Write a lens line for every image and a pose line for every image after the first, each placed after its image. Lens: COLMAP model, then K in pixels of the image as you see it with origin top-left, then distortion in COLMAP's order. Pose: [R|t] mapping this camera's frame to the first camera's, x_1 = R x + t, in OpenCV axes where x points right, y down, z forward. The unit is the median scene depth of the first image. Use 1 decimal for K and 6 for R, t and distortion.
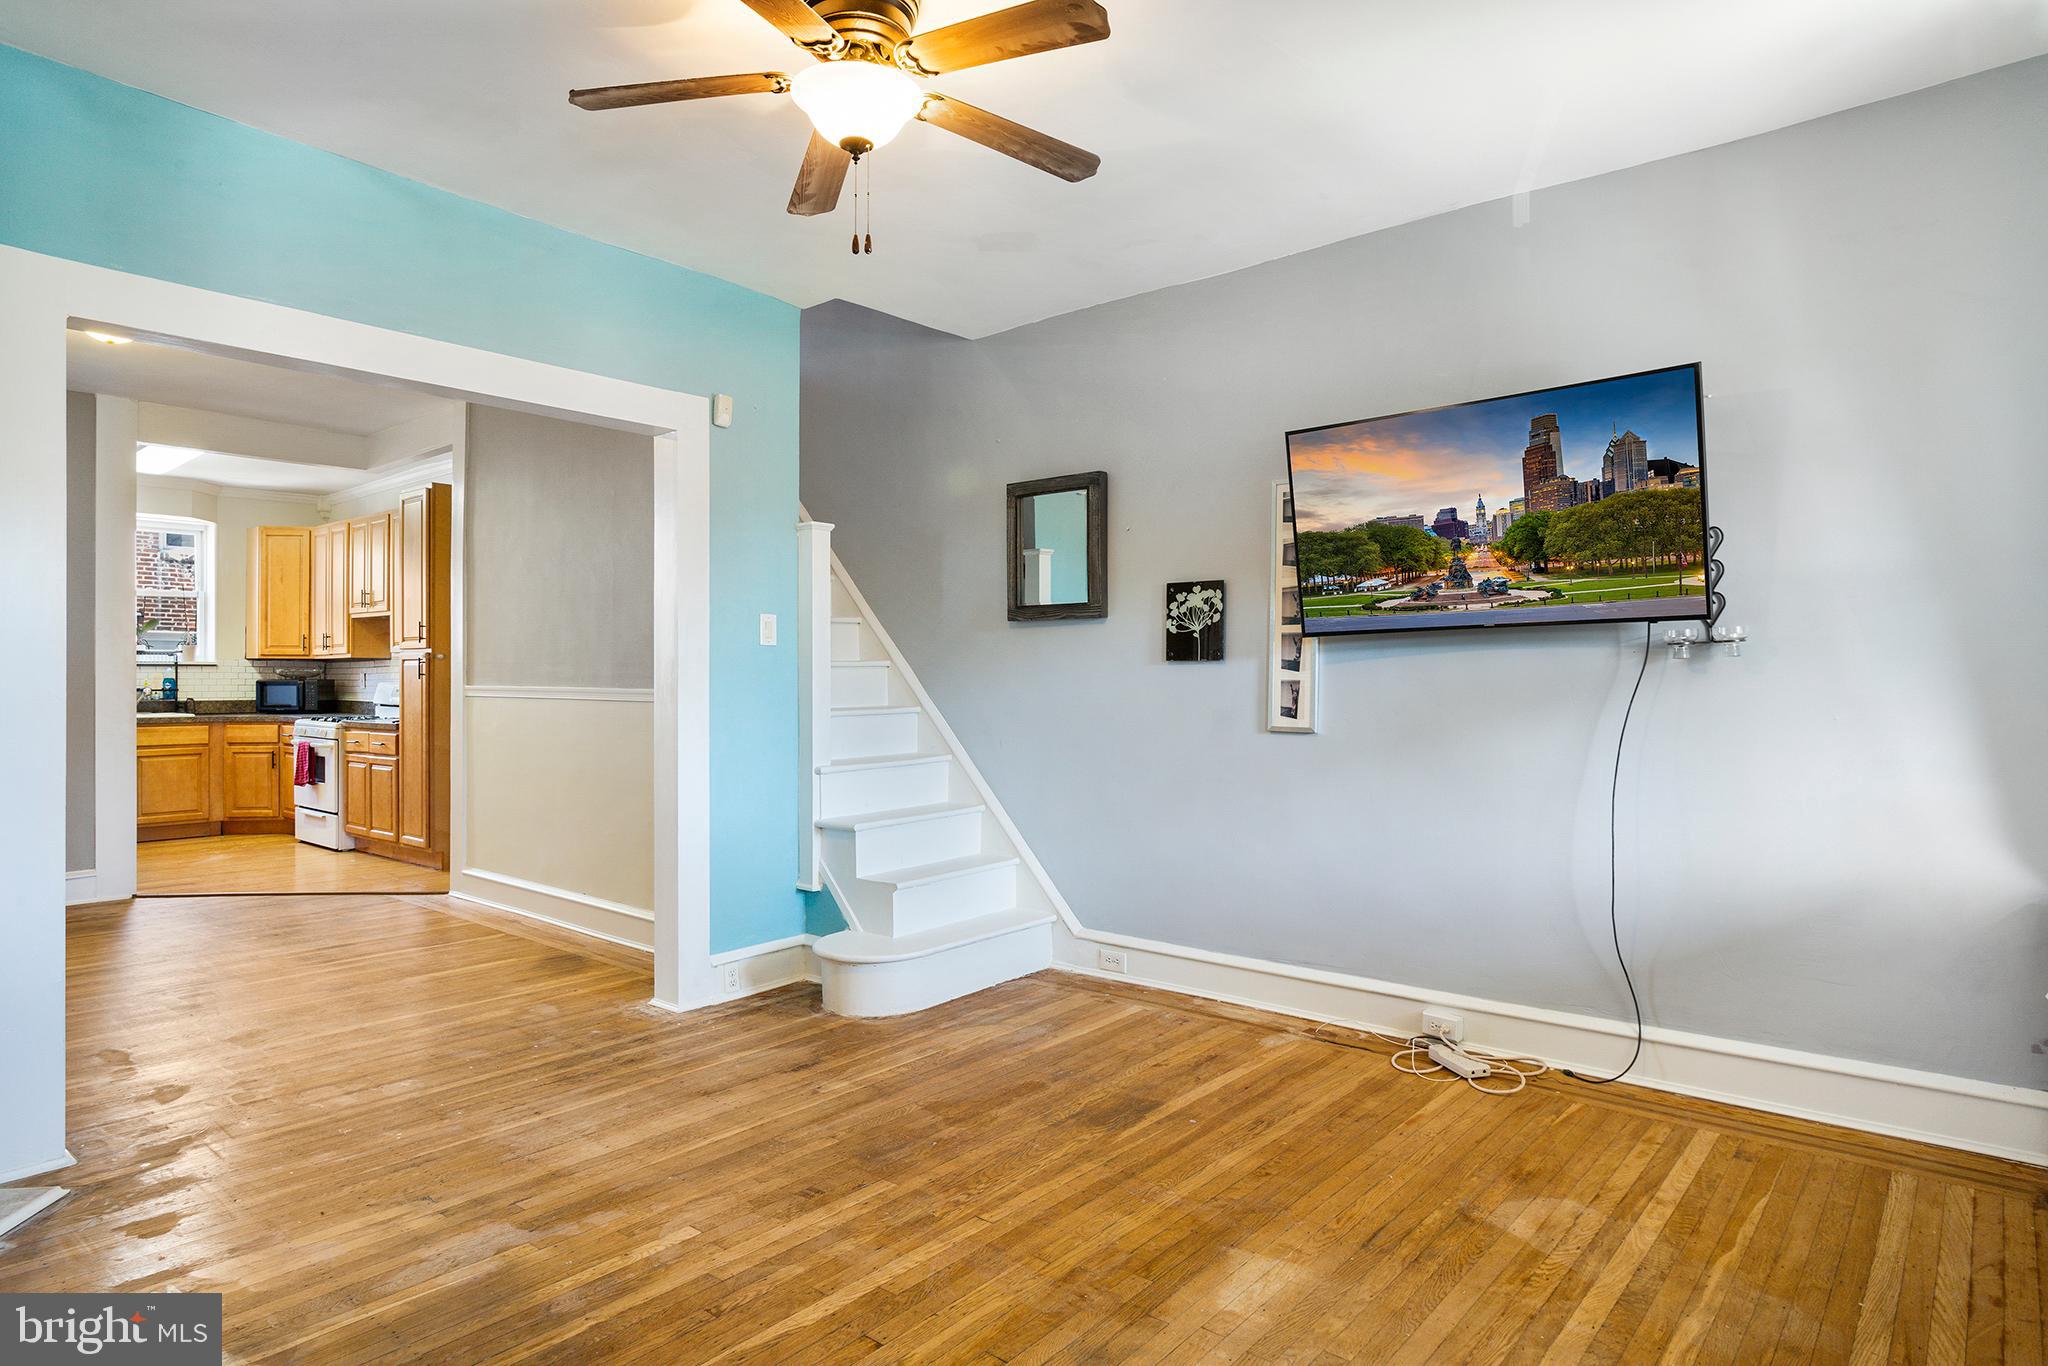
lens RADIAL K [[1165.9, 0, 979.7], [0, 1165.9, 680.6], [0, 0, 1]] dist [-0.012582, 0.007979]
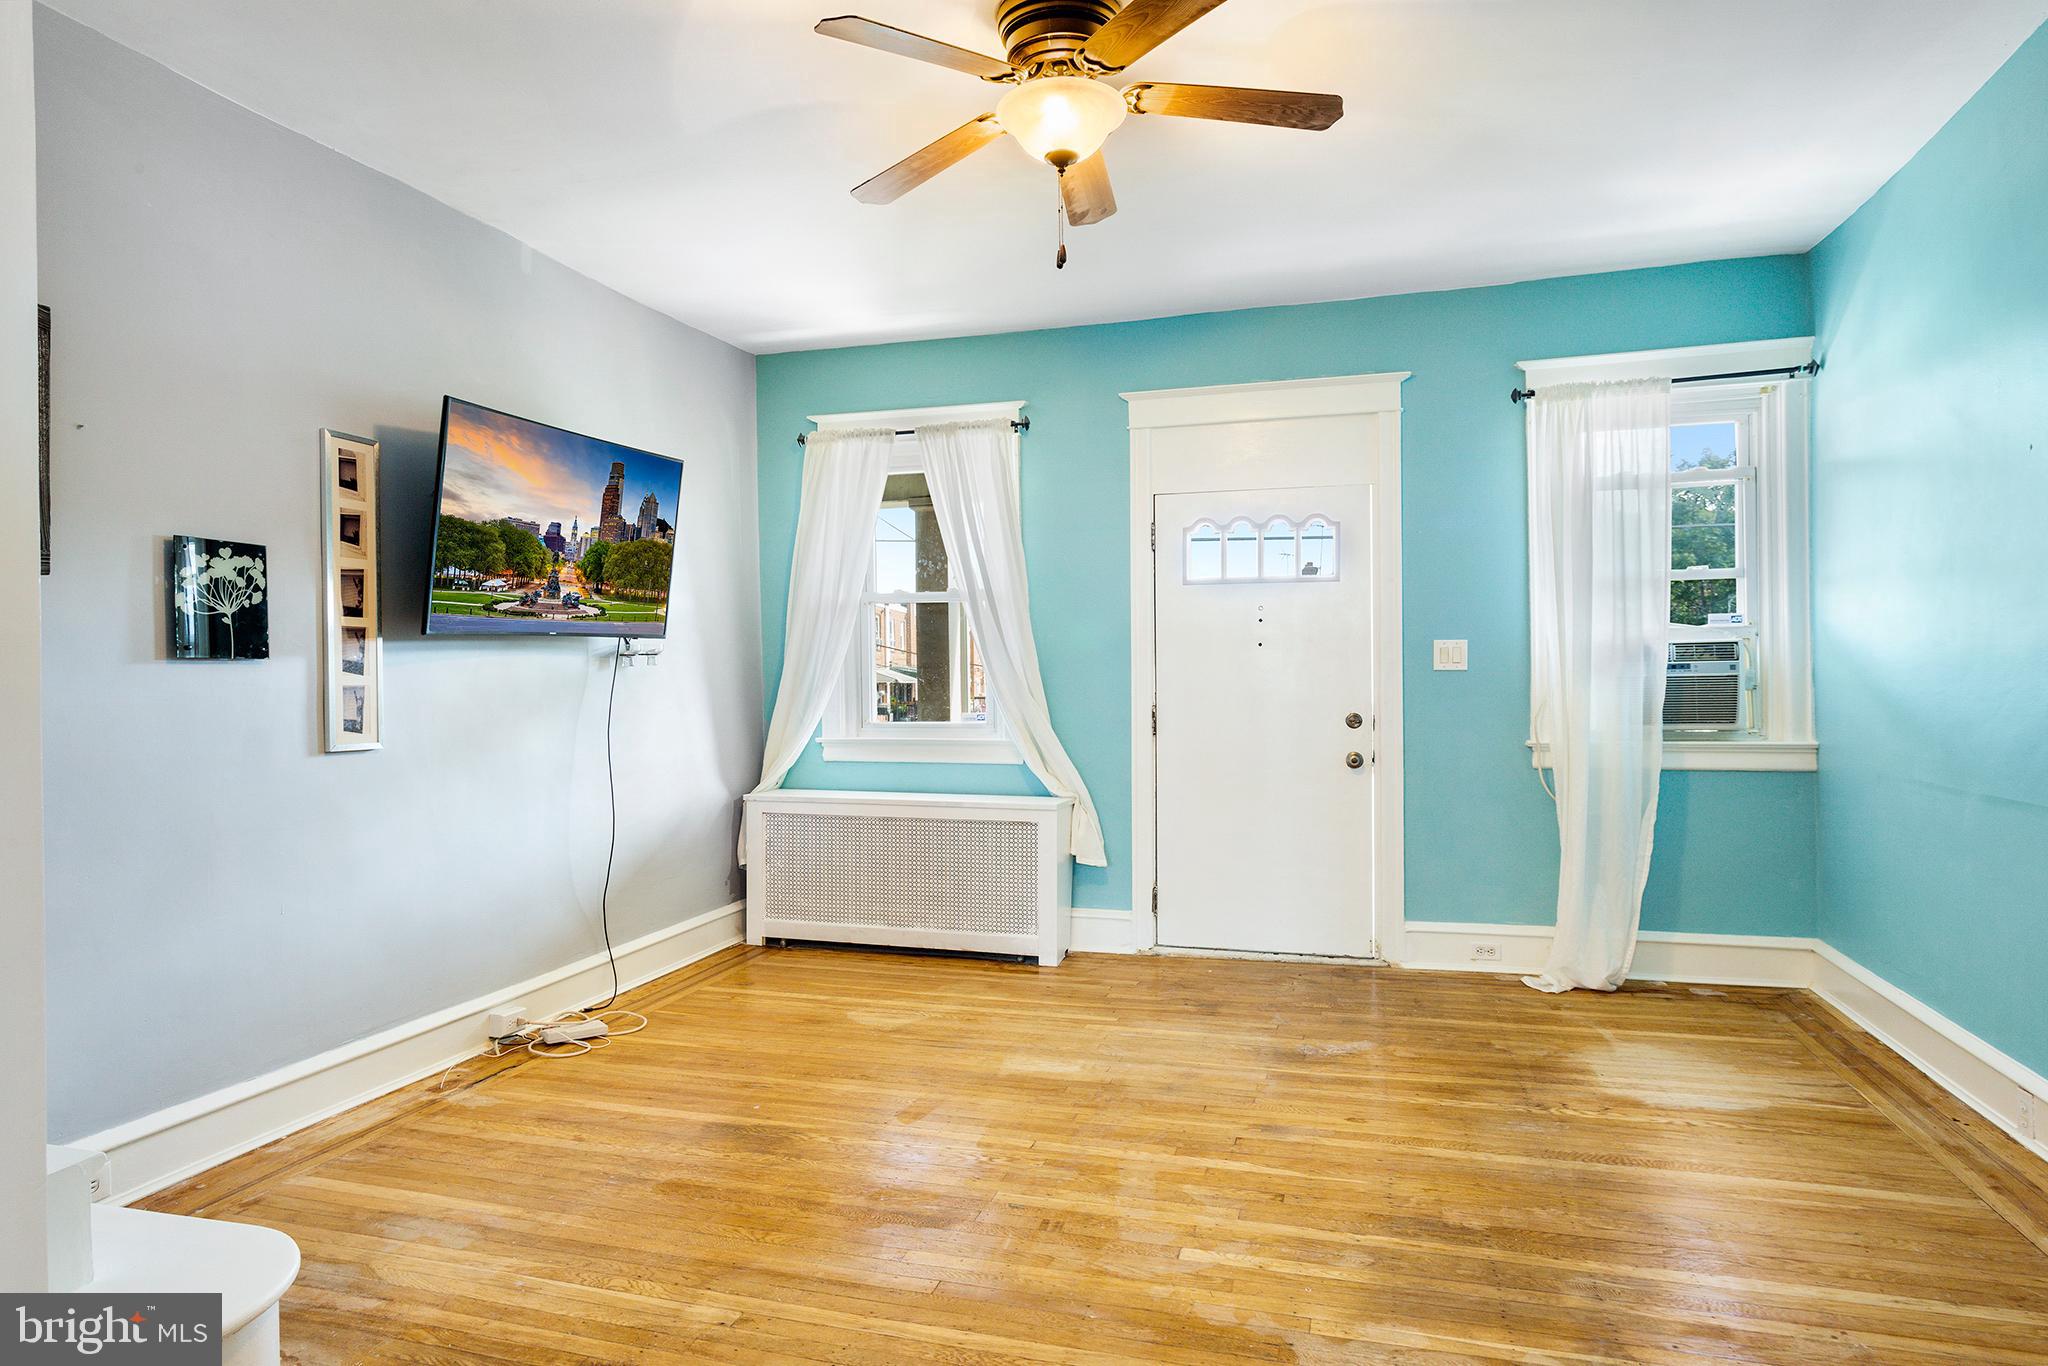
lens RADIAL K [[1165.9, 0, 978.5], [0, 1165.9, 700.3], [0, 0, 1]] dist [-0.012582, 0.007979]
pose [[-0.384668, -0.012669, 0.922968, -0.637642], [0.014059, 0.999709, 0.019582, -0.000215], [-0.922948, 0.020509, -0.384378, 0.914305]]
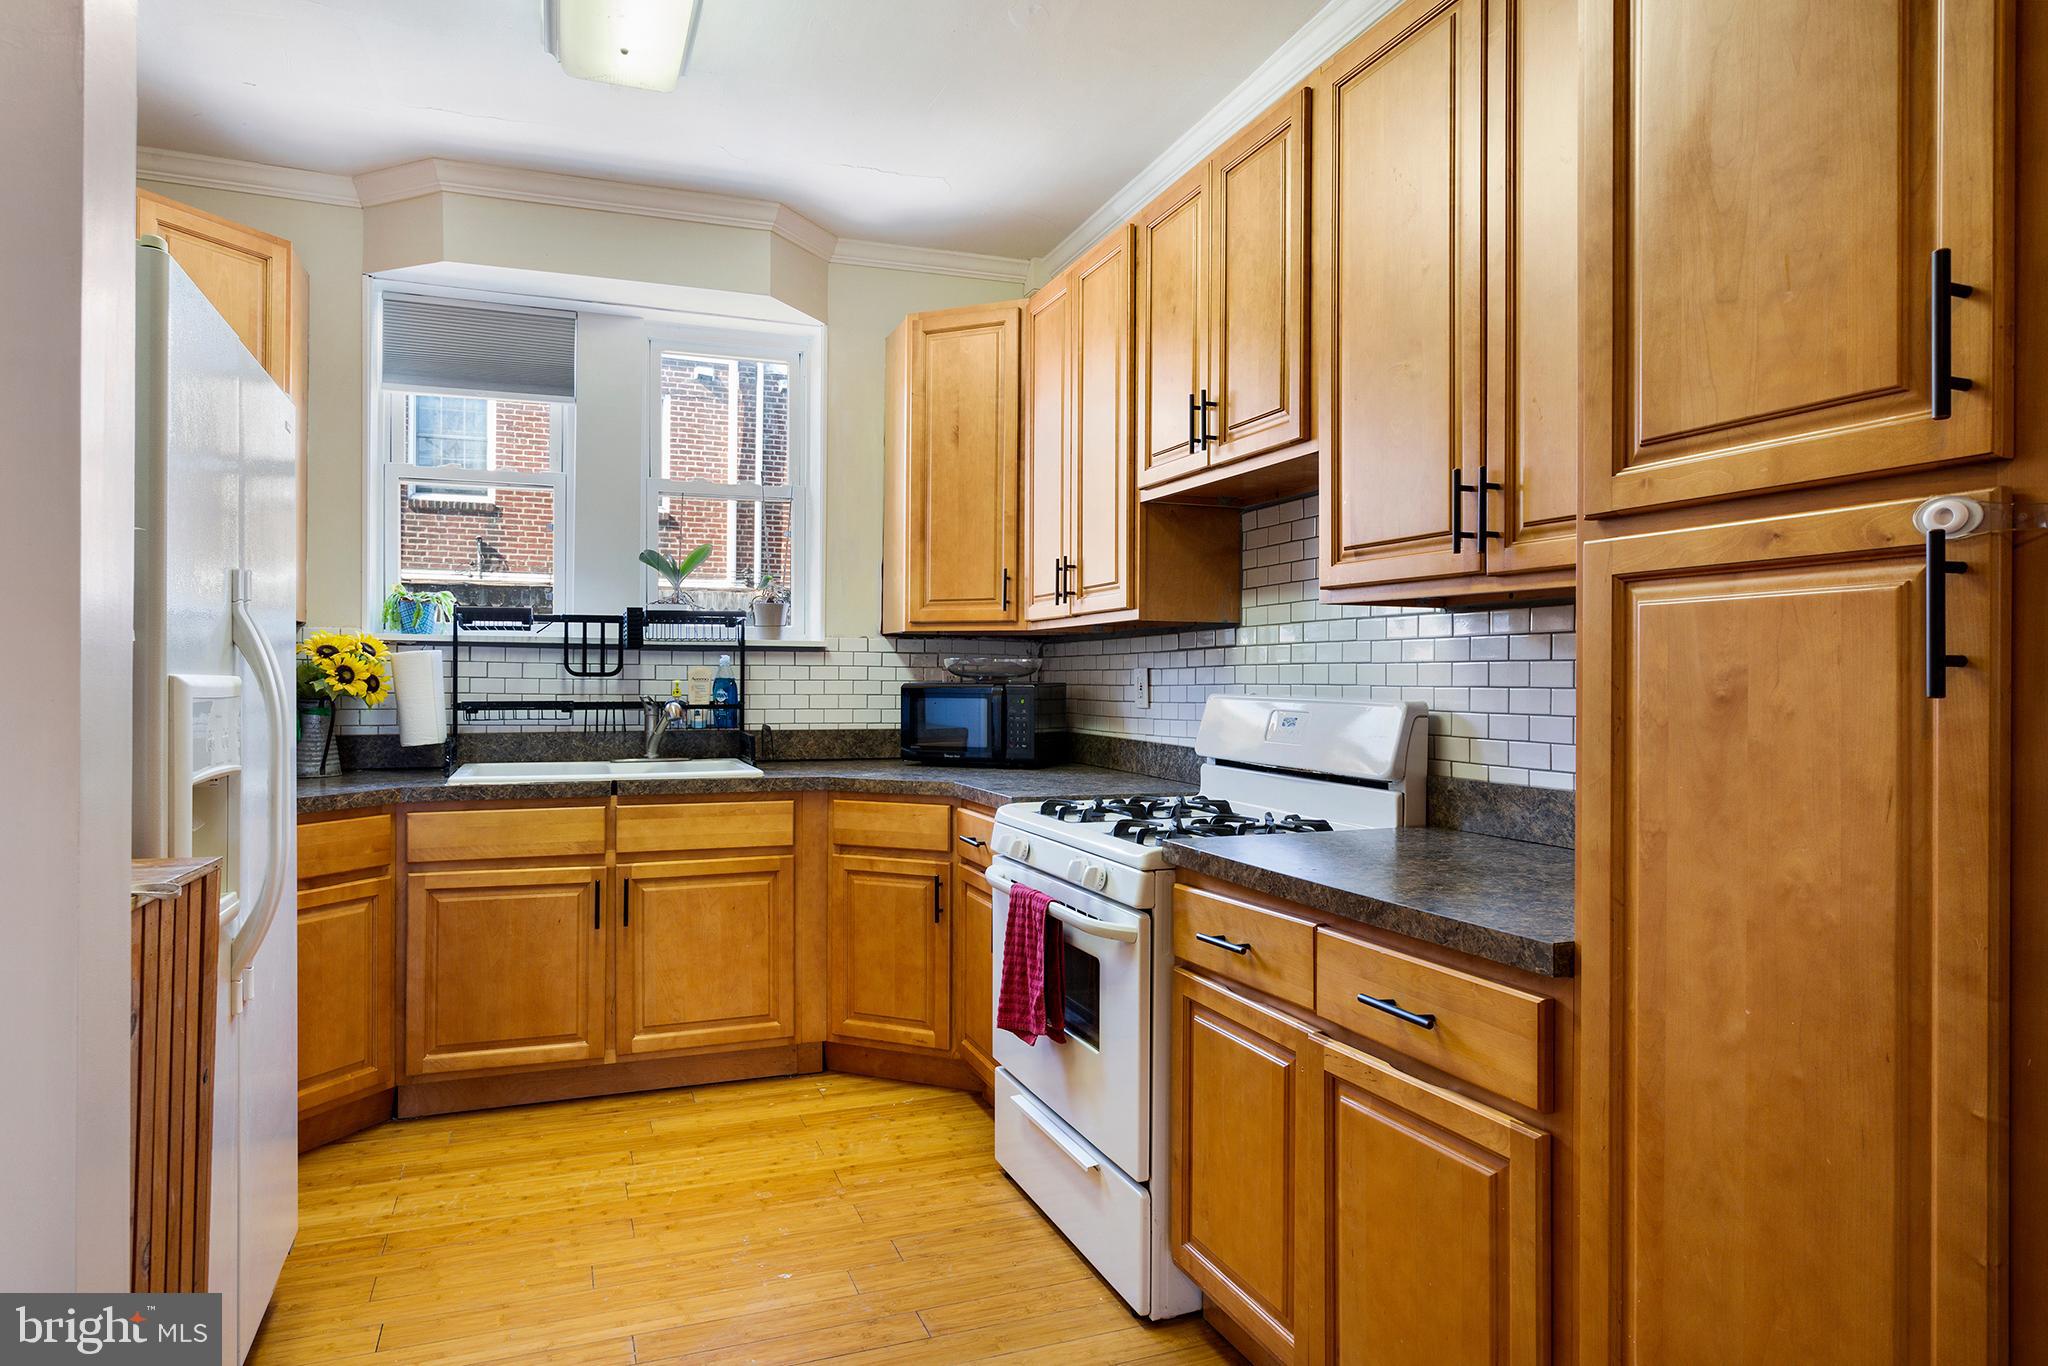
lens RADIAL K [[1165.9, 0, 1095.9], [0, 1165.9, 672.7], [0, 0, 1]] dist [-0.012582, 0.007979]
pose [[0.918534, 0.000741, -0.395342, -0.867292], [-0.003253, 0.999979, -0.005683, -0.004927], [0.395330, 0.006506, 0.918516, 1.417938]]
